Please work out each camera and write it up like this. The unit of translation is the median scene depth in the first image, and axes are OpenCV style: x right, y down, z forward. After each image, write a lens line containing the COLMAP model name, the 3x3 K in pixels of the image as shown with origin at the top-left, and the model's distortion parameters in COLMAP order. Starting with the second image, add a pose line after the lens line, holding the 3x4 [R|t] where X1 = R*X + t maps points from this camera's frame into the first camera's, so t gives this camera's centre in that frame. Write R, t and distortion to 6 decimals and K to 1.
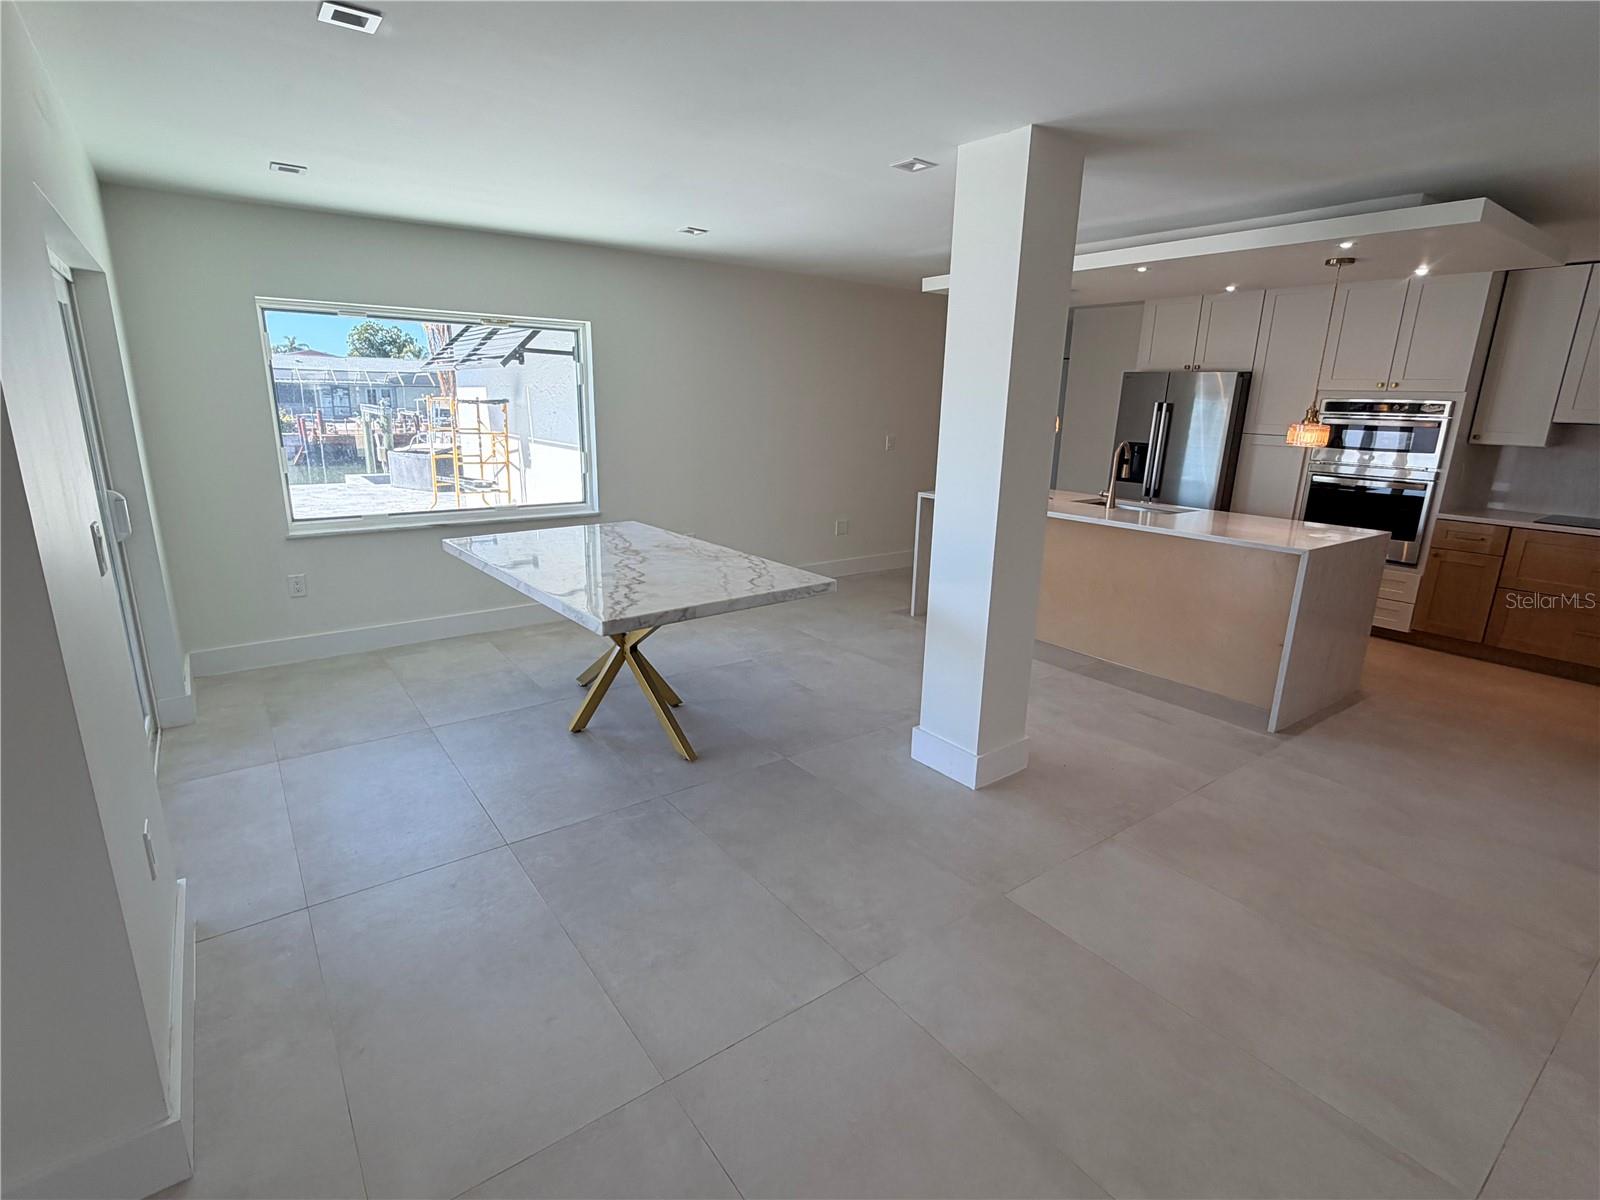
lens RADIAL K [[779.0, 0, 800.0], [0, 779.0, 600.0], [0, 0, 1]] dist [-0.000595, 0.000516]
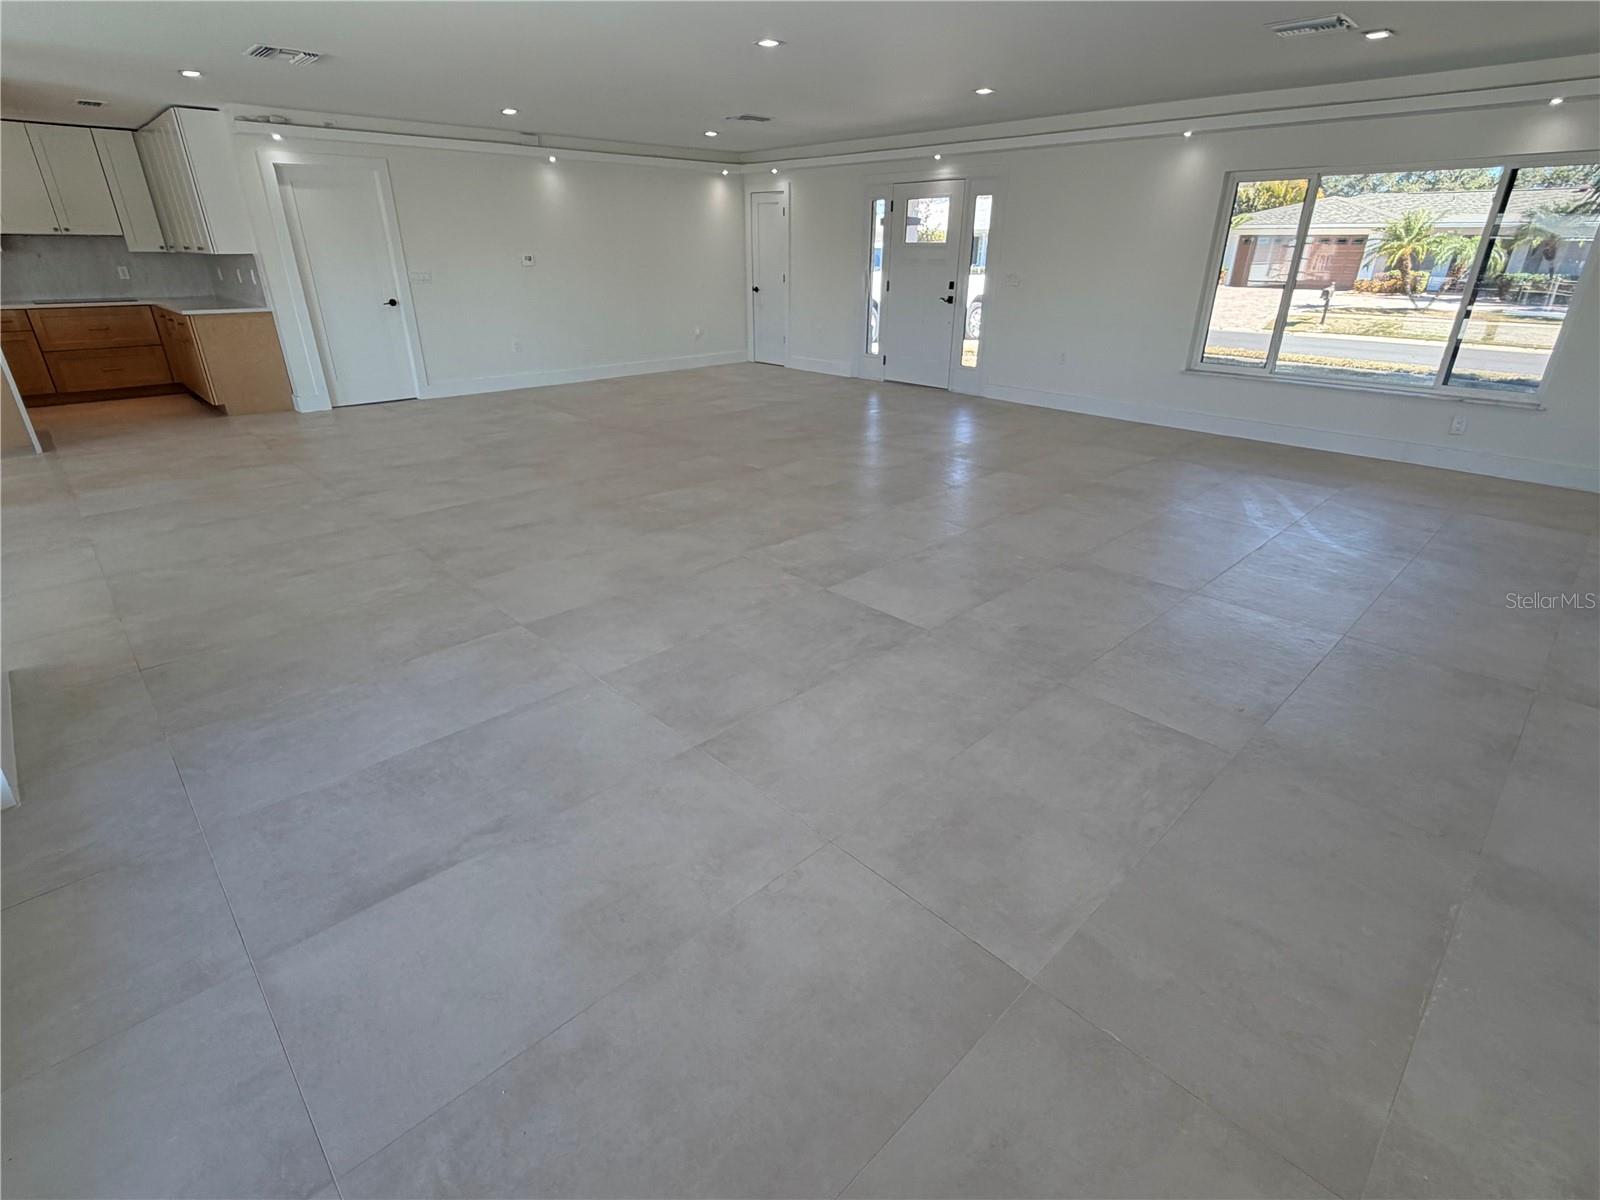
lens RADIAL K [[779.0, 0, 800.0], [0, 779.0, 600.0], [0, 0, 1]] dist [-0.000595, 0.000516]
pose [[-0.123133, -0.432153, 0.893354, -0.786878], [0.241849, 0.859996, 0.449351, 0.069114], [-0.962469, 0.271387, -0.001378, -0.256900]]
